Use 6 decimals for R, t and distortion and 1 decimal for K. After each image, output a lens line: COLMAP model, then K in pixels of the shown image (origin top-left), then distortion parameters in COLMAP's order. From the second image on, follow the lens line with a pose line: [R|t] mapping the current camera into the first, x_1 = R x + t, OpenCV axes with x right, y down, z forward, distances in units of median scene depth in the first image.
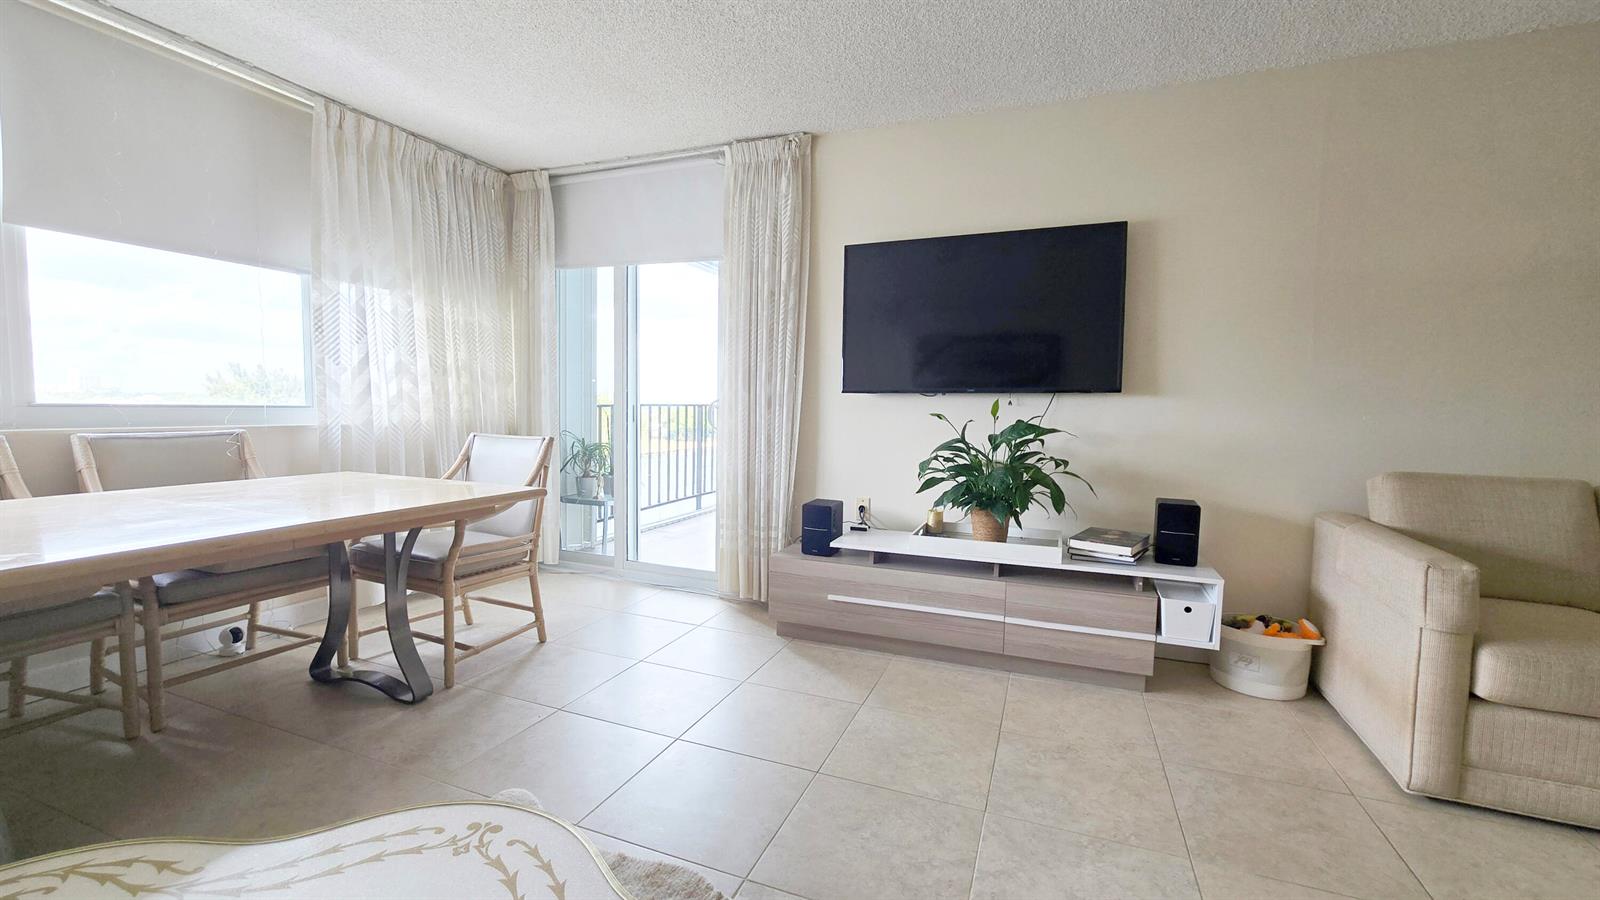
lens RADIAL K [[670.3, 0, 800.0], [0, 670.3, 450.0], [0, 0, 1]] dist [0.000181, 0.000641]
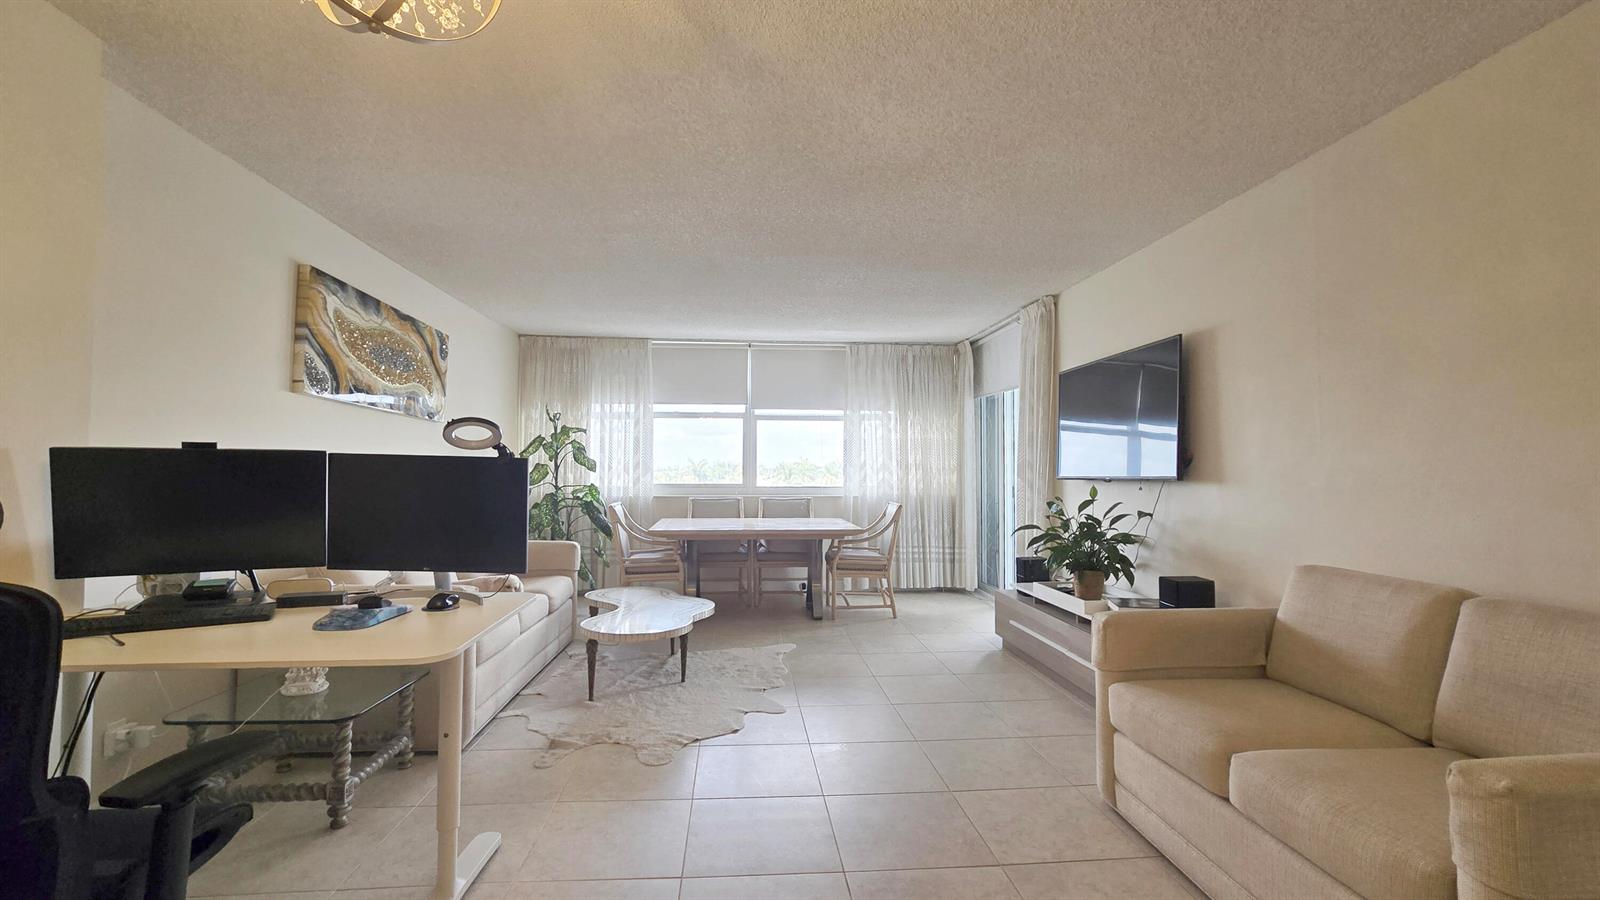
lens RADIAL K [[670.3, 0, 800.0], [0, 670.3, 450.0], [0, 0, 1]] dist [0.000181, 0.000641]
pose [[0.464292, -0.038591, -0.884841, 1.208848], [-0.061063, 0.995278, -0.075449, -0.012359], [0.883575, 0.089061, 0.459743, -0.102315]]
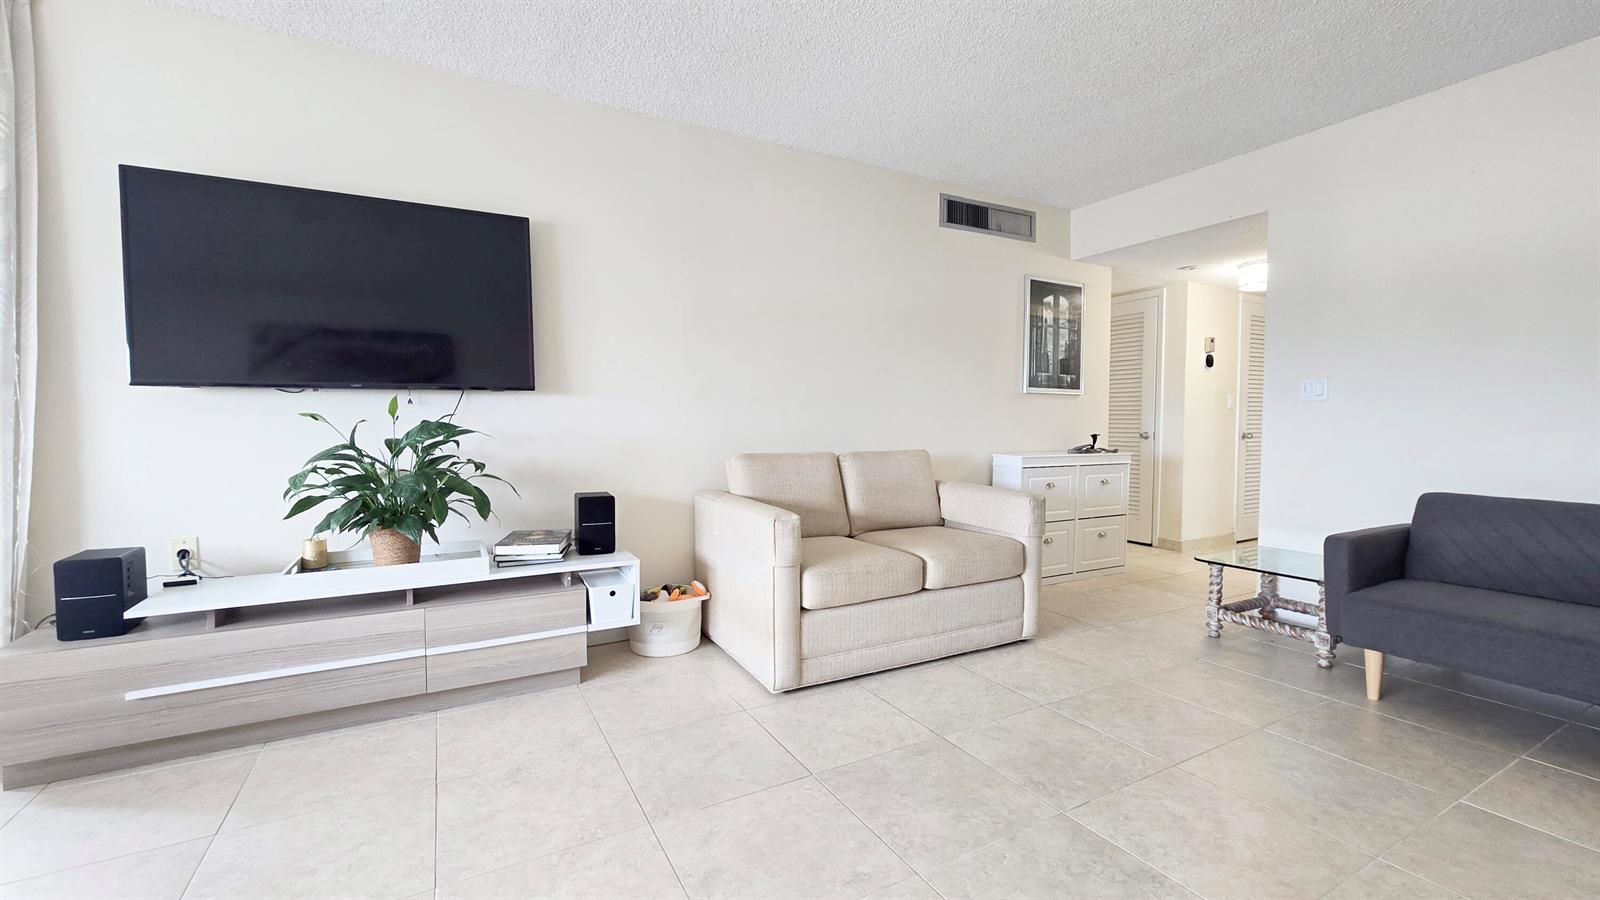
lens RADIAL K [[657.2, 0, 800.0], [0, 657.2, 450.0], [0, 0, 1]] dist [0.000421, 0.000332]
pose [[0.634056, -0.047931, 0.771800, -0.026538], [0.063358, 0.997942, 0.009925, 0.017245], [-0.770687, 0.042607, 0.635788, 0.087745]]
